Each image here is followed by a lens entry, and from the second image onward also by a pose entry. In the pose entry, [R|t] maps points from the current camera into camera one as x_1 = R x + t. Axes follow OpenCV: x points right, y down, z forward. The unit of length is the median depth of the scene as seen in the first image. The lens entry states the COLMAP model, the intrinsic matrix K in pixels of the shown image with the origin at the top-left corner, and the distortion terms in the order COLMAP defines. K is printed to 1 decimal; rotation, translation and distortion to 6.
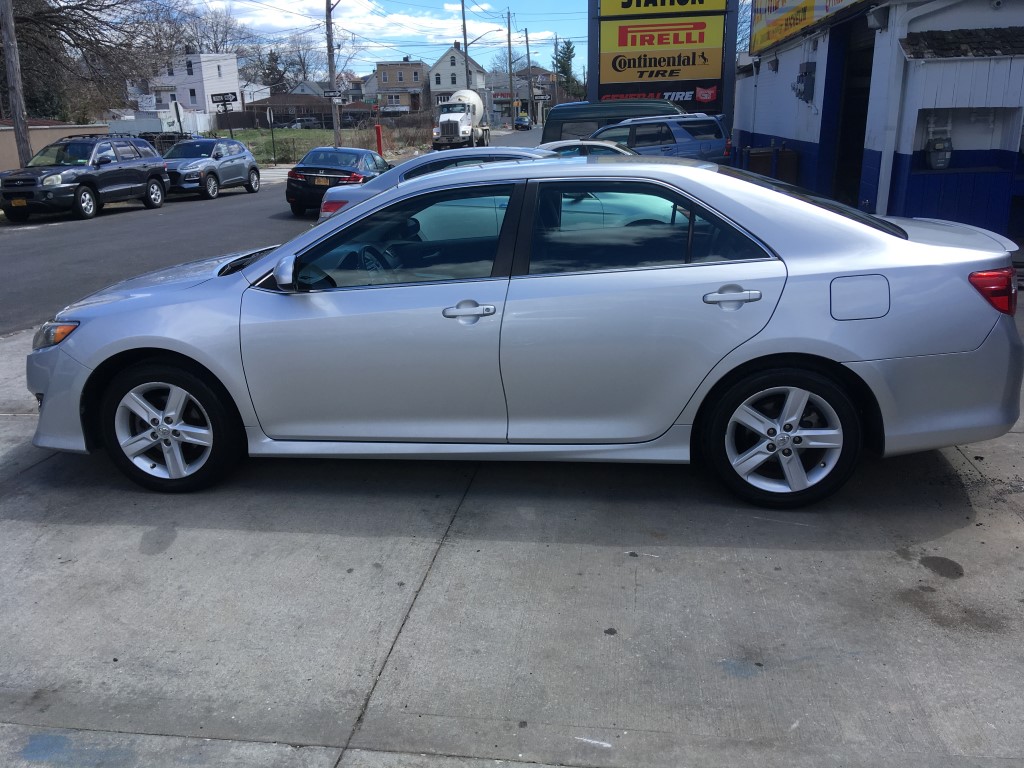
lens RADIAL K [[865.3, 0, 508.0], [0, 865.3, 381.8], [0, 0, 1]] dist [0.122671, -0.188290]
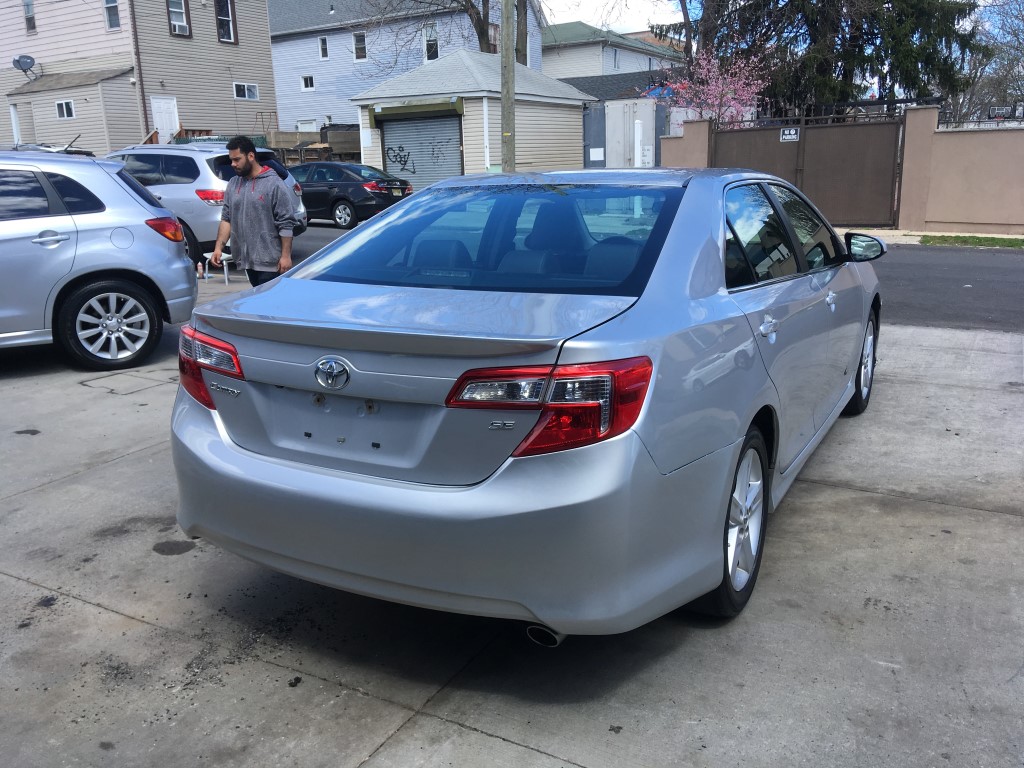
lens RADIAL K [[865.3, 0, 508.0], [0, 865.3, 381.8], [0, 0, 1]] dist [0.122671, -0.188290]
pose [[-0.362071, 0.255825, -0.896358, 0.228677], [-0.232237, 0.906523, 0.352535, -0.082532], [0.902757, 0.335811, -0.268813, 0.288280]]
